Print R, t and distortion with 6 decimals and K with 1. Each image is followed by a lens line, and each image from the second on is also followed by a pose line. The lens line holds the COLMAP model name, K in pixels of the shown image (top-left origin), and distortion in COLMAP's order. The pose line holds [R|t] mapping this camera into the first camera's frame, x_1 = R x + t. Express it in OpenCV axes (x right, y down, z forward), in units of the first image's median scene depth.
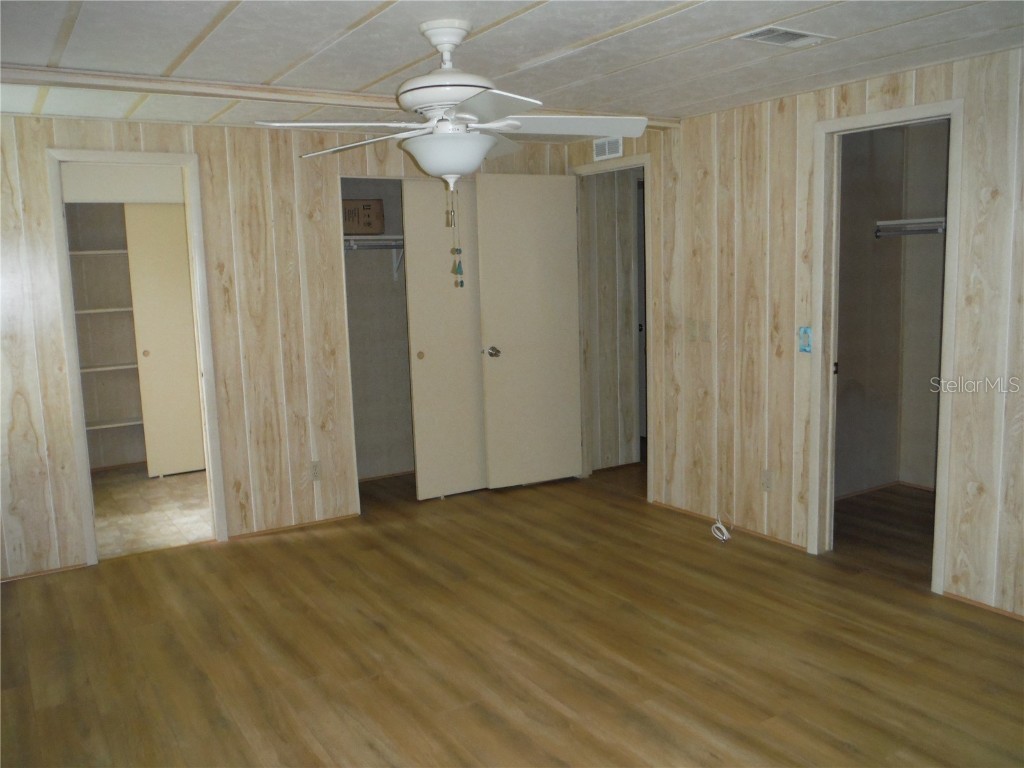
lens RADIAL K [[855.4, 0, 512.0], [0, 855.4, 384.0], [0, 0, 1]] dist [-0.058073, 0.036880]
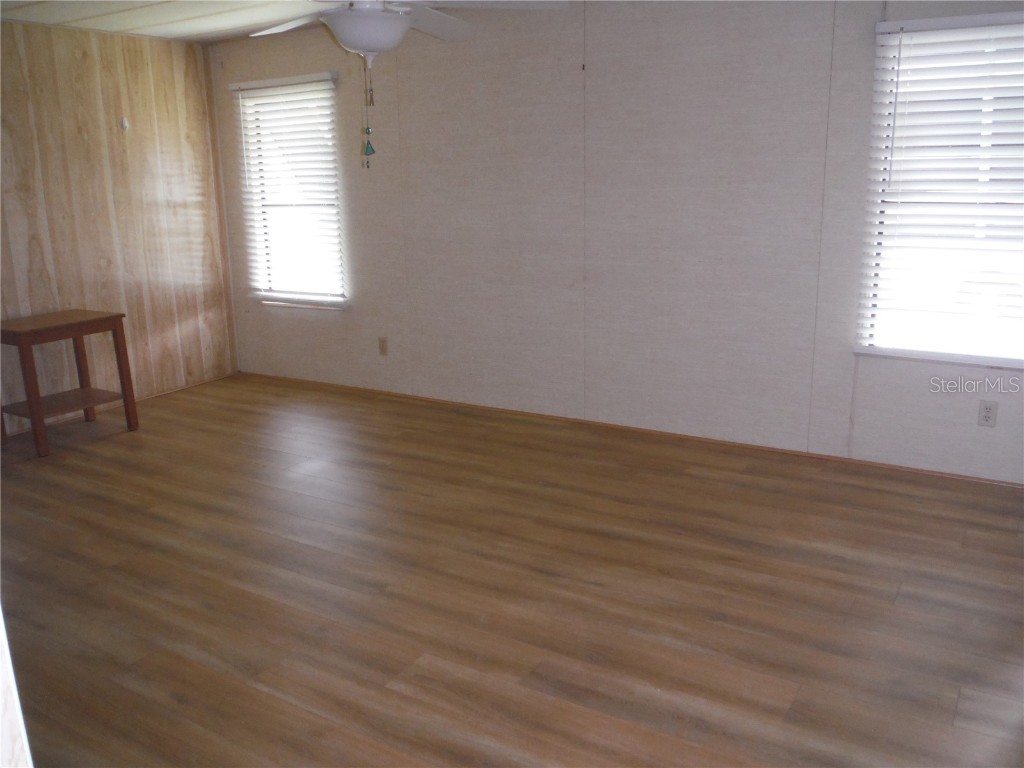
lens RADIAL K [[855.4, 0, 512.0], [0, 855.4, 384.0], [0, 0, 1]] dist [-0.058073, 0.036880]
pose [[-0.895318, 0.161658, -0.415057, 0.225139], [-0.008569, 0.925394, 0.378910, -0.239022], [0.445345, 0.342801, -0.827136, 1.832291]]
